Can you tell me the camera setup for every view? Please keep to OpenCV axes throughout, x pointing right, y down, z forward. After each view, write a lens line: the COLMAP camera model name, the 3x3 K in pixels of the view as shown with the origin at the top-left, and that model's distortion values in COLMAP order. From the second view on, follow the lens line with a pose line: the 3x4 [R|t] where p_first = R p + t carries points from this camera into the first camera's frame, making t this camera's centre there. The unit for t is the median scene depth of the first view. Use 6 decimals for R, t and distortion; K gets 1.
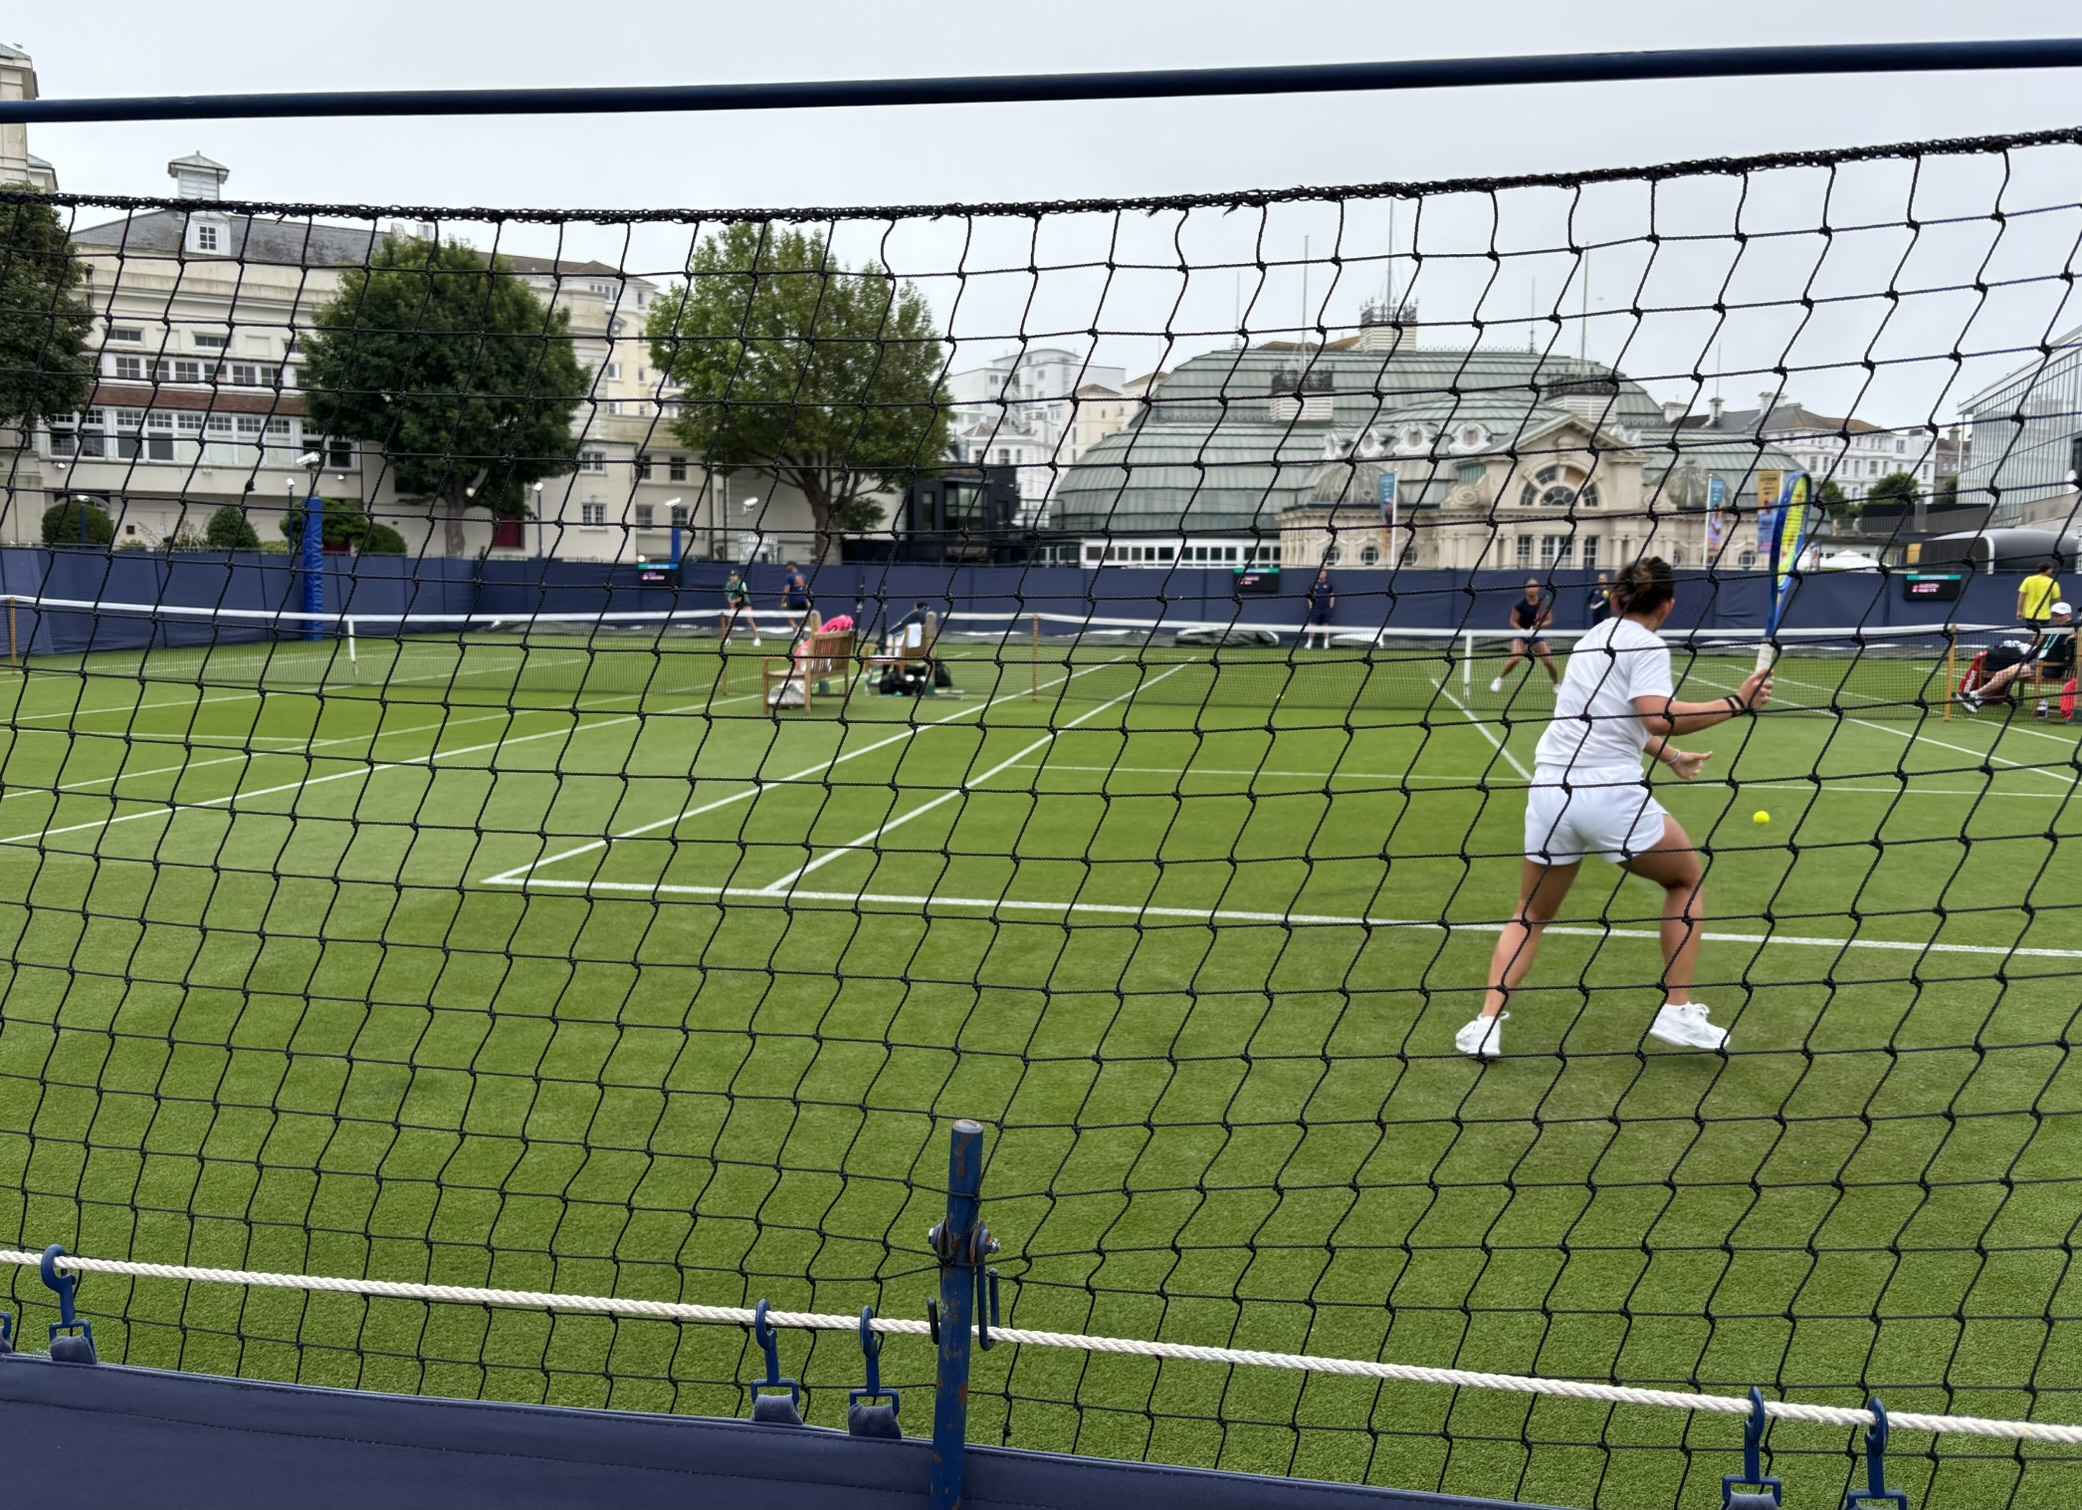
lens RADIAL K [[1645.5, 0, 1039.7], [0, 1645.5, 757.4], [0, 0, 1]] dist [0.016791, 0.001679]
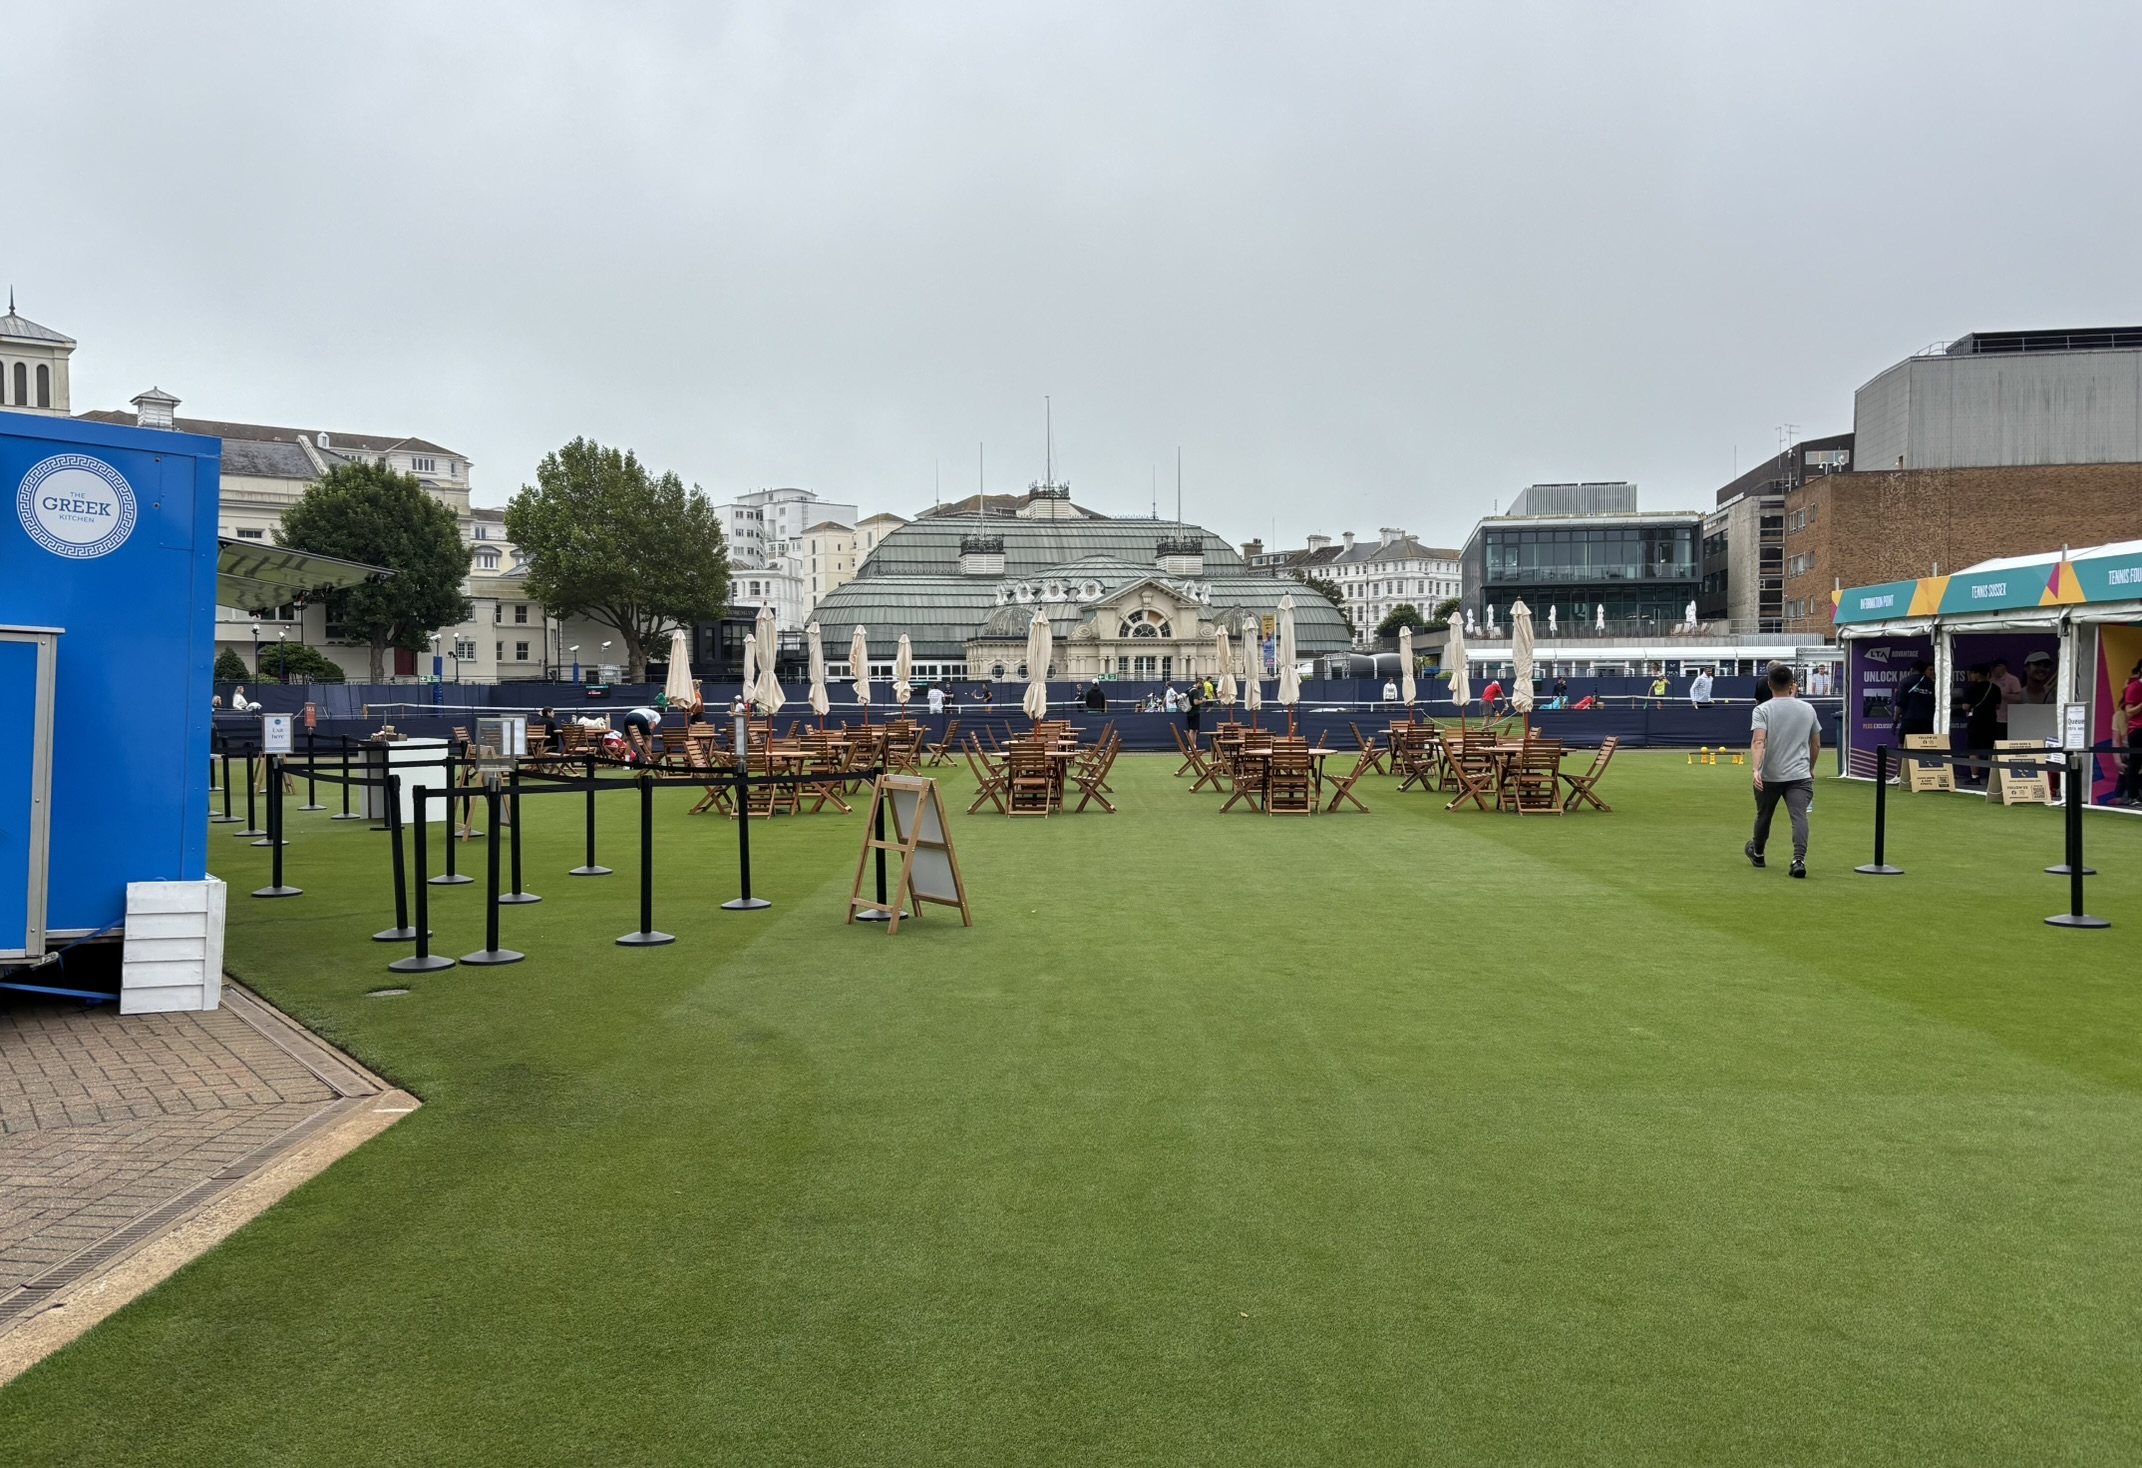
lens RADIAL K [[1650.9, 0, 1072.7], [0, 1650.9, 735.9], [0, 0, 1]] dist [-0.004079, -0.000837]
pose [[0.984216, -0.021699, 0.175638, -0.015989], [0.035220, 0.996618, -0.074240, 0.044901], [-0.173433, 0.079254, 0.981652, -0.439743]]
